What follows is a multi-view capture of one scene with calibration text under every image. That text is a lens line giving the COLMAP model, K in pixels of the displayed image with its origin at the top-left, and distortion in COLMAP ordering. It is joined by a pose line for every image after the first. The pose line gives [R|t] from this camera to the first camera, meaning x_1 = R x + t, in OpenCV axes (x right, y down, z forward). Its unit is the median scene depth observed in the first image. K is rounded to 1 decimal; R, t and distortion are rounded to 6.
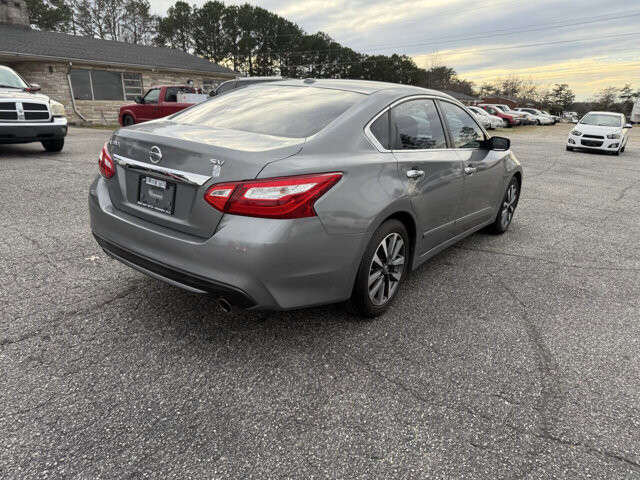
lens RADIAL K [[468.5, 0, 315.3], [0, 468.5, 244.3], [0, 0, 1]] dist [0.029626, -0.025900]
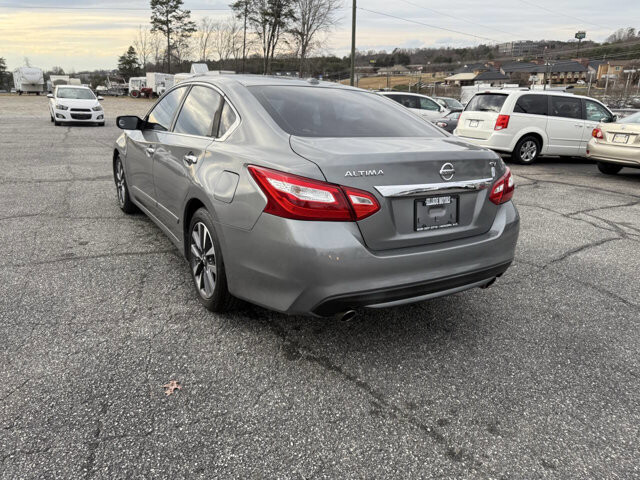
lens RADIAL K [[468.5, 0, 315.5], [0, 468.5, 233.8], [0, 0, 1]] dist [0.029626, -0.025900]
pose [[0.339725, -0.304913, 0.889727, -1.067127], [0.263779, 0.938913, 0.221050, -0.284139], [-0.902778, 0.159595, 0.399402, 0.700286]]
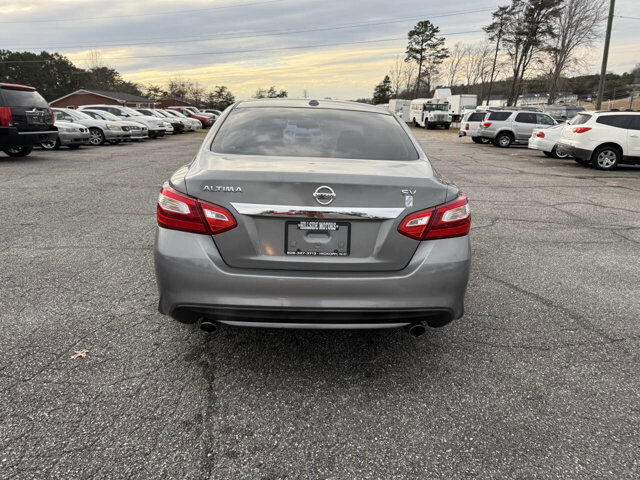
lens RADIAL K [[468.5, 0, 321.5], [0, 468.5, 238.0], [0, 0, 1]] dist [0.029626, -0.025900]
pose [[0.760621, -0.200841, 0.617348, -0.728755], [0.208461, 0.976143, 0.060727, -0.132192], [-0.614817, 0.082503, 0.784342, 0.246803]]
